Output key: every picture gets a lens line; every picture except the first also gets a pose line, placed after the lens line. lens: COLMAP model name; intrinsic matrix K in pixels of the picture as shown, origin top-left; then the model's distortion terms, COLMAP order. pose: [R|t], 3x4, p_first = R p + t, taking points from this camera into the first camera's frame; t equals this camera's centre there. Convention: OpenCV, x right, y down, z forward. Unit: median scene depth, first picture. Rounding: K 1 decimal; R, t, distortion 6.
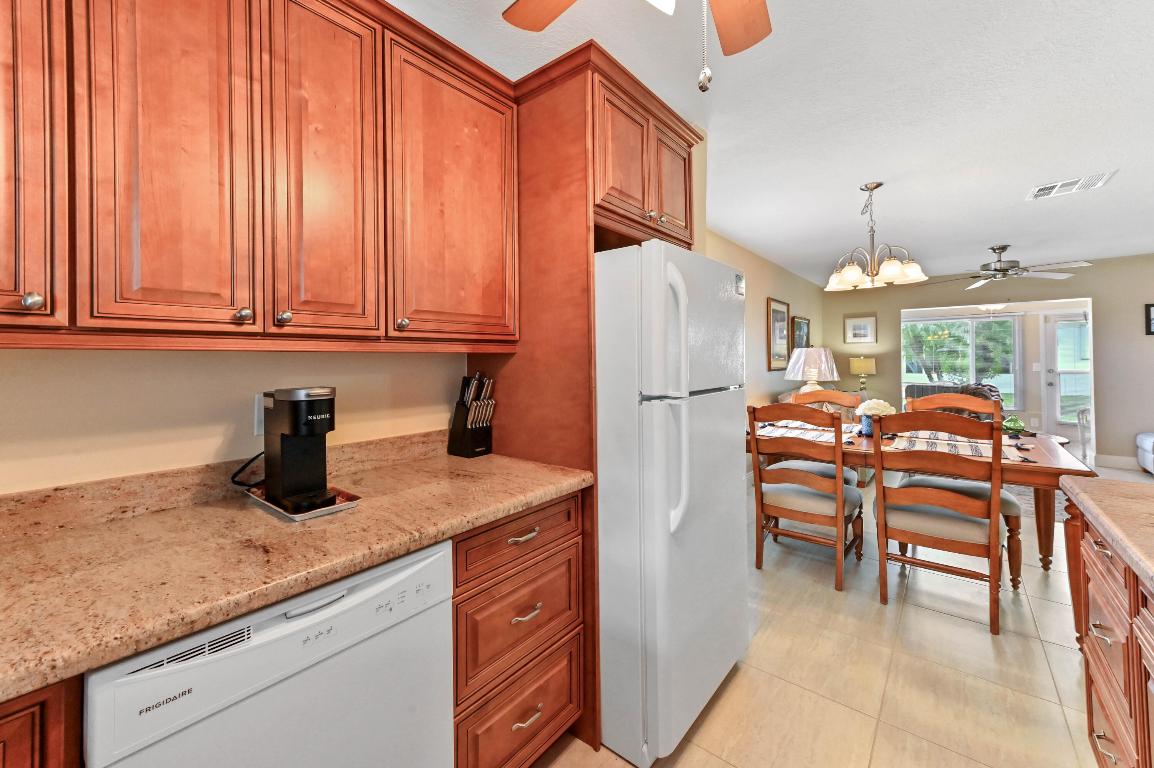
lens RADIAL K [[454.9, 0, 585.6], [0, 454.9, 355.3], [0, 0, 1]] dist [0.000272, 0.009595]
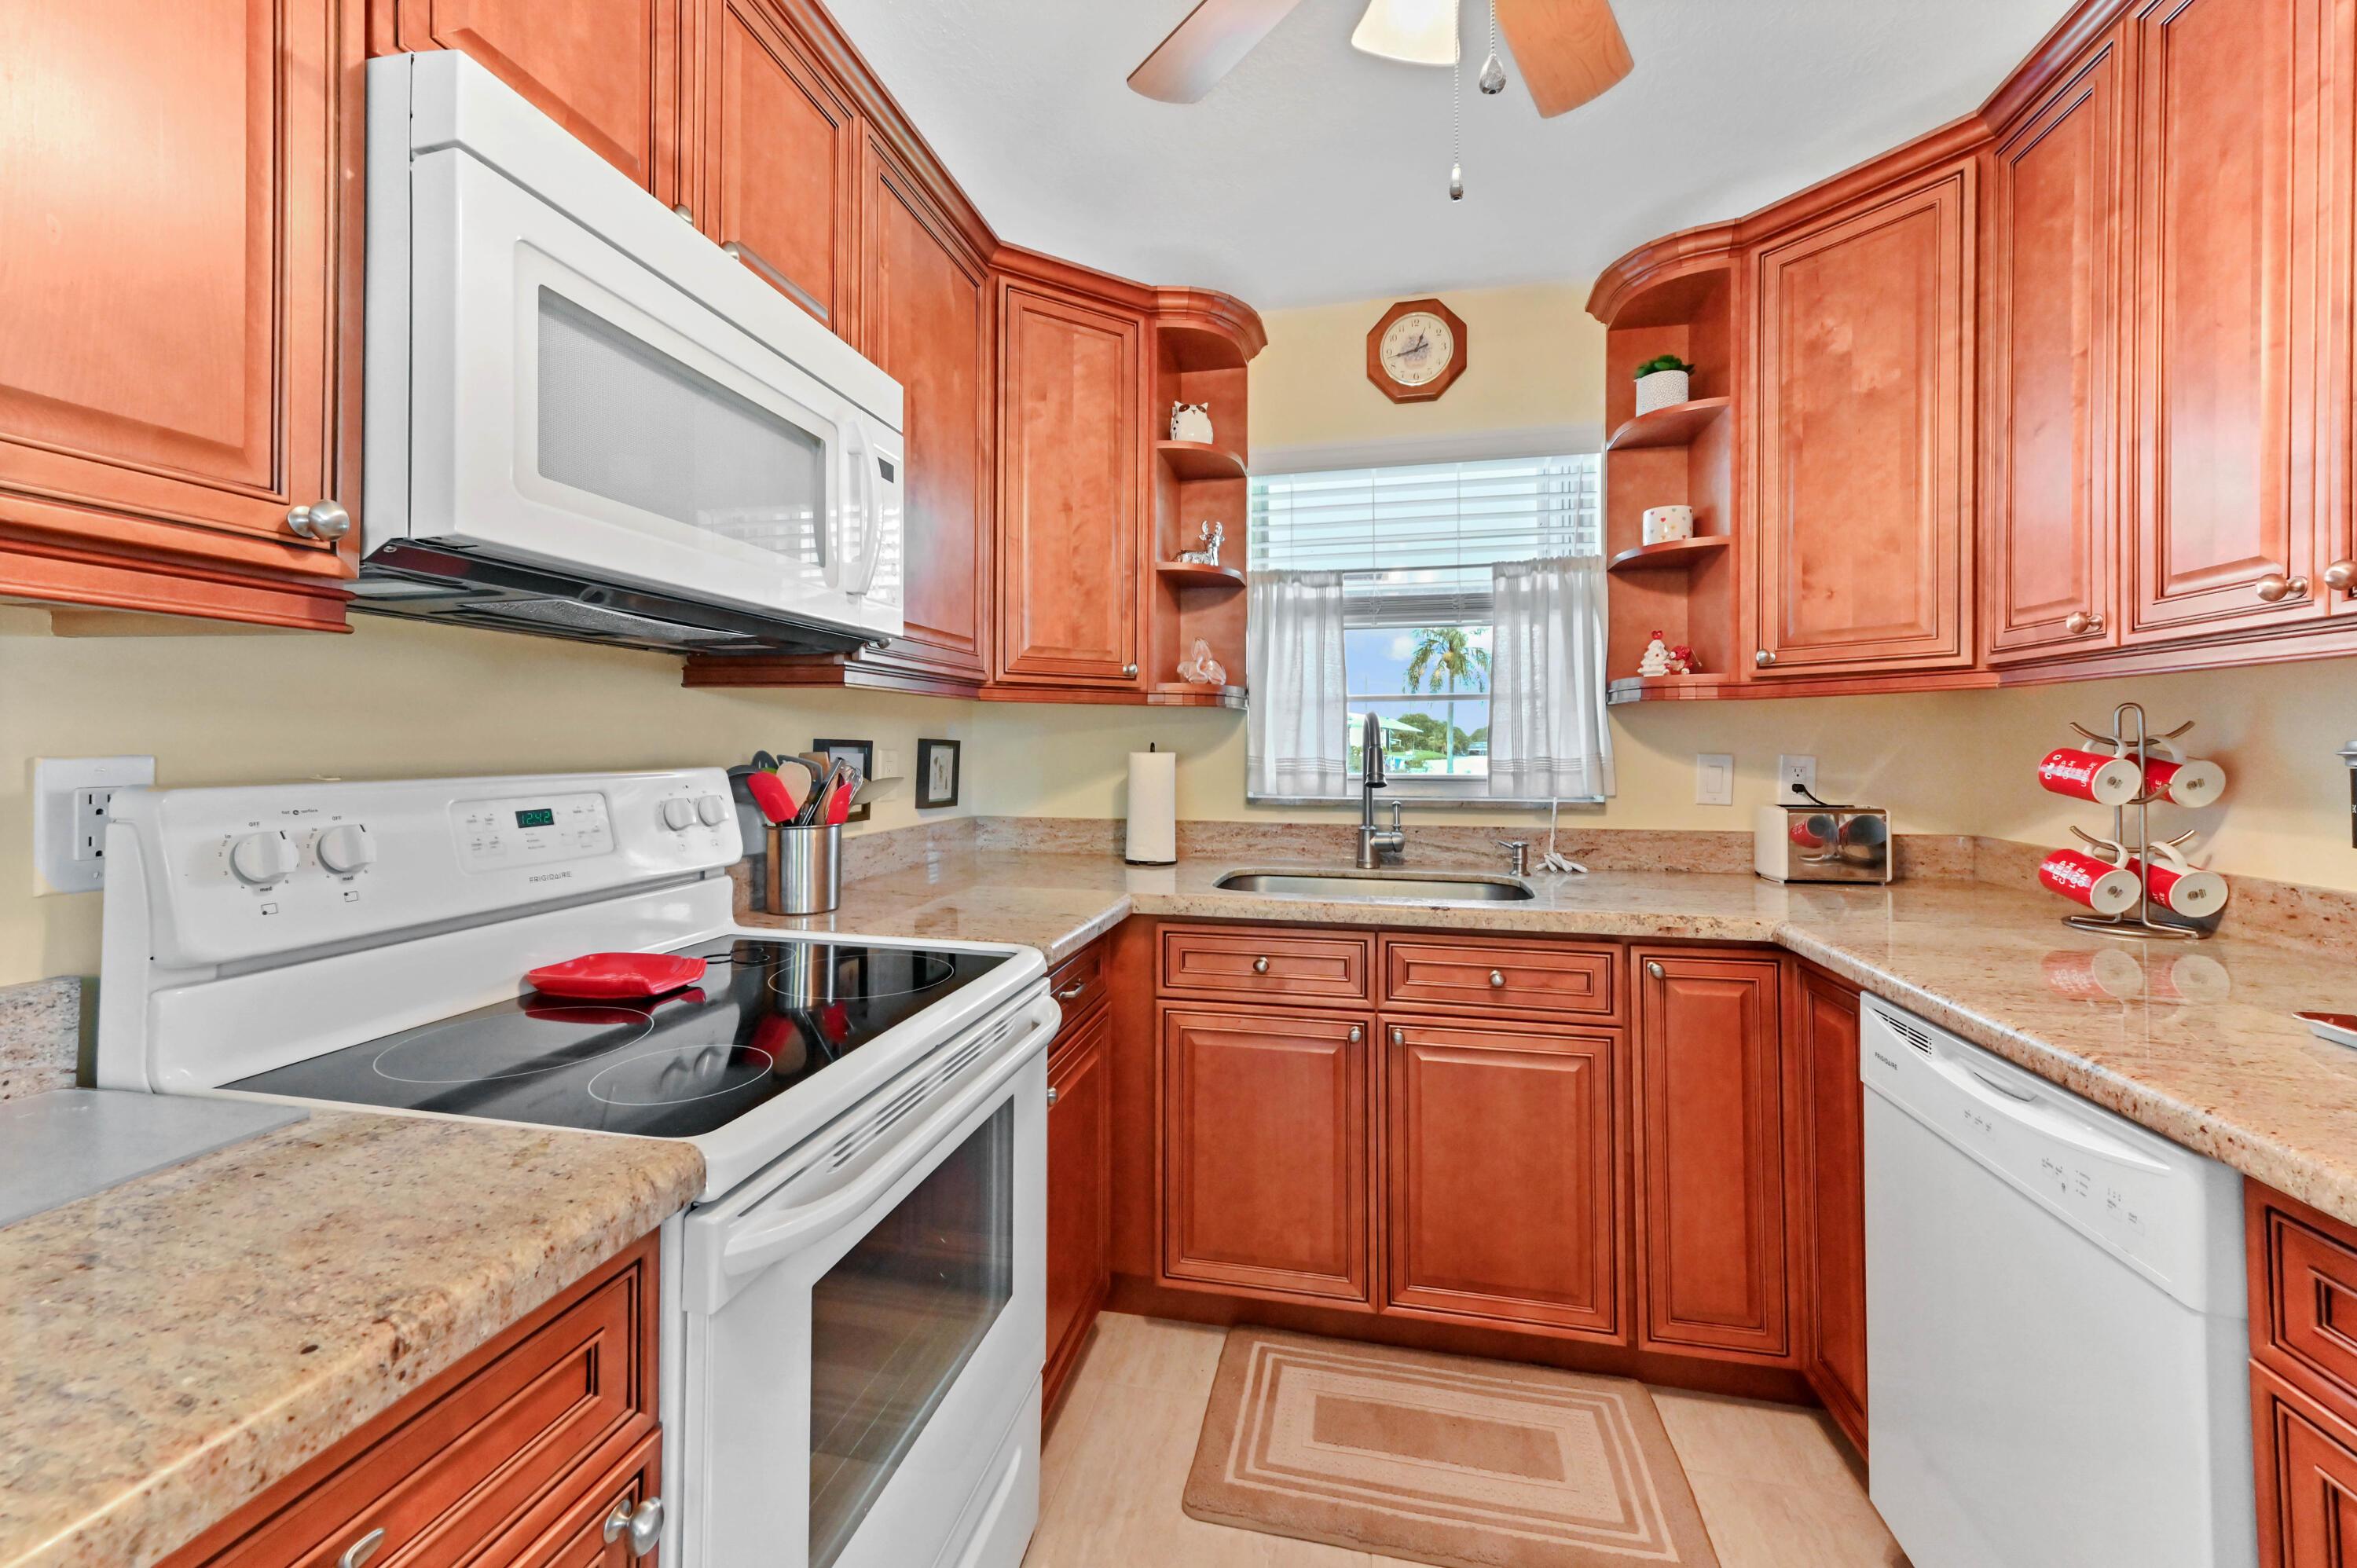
lens RADIAL K [[936.5, 0, 1185.9], [0, 936.5, 737.3], [0, 0, 1]] dist [0.012949, 0.000067]
pose [[-0.888629, 0.004504, -0.458606, 0.183429], [0.011547, 0.999855, -0.012555, 0.016710], [0.458482, -0.016452, -0.888551, 0.313352]]
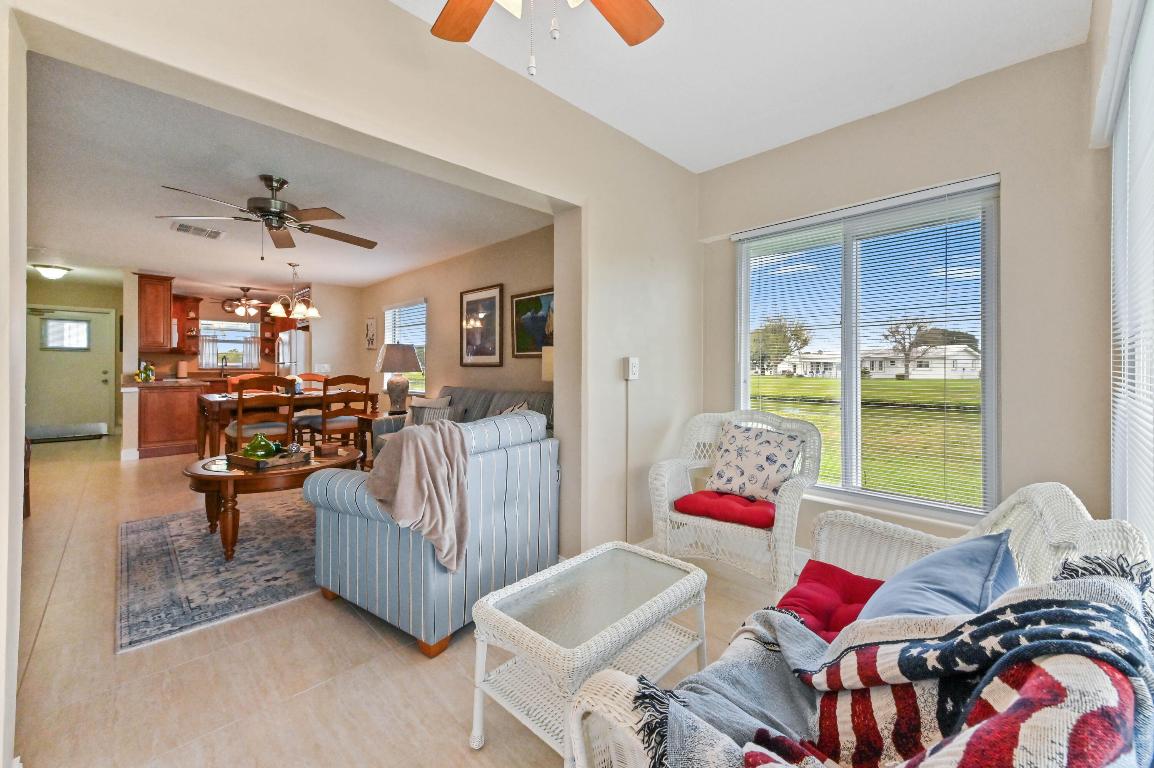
lens RADIAL K [[458.9, 0, 579.7], [0, 458.9, 365.0], [0, 0, 1]] dist [0.015756, 0.000063]
pose [[-0.114515, 0.005174, -0.993408, 1.530777], [0.005688, 0.999973, 0.004552, 0.032982], [0.993405, -0.005129, -0.114541, 1.527657]]
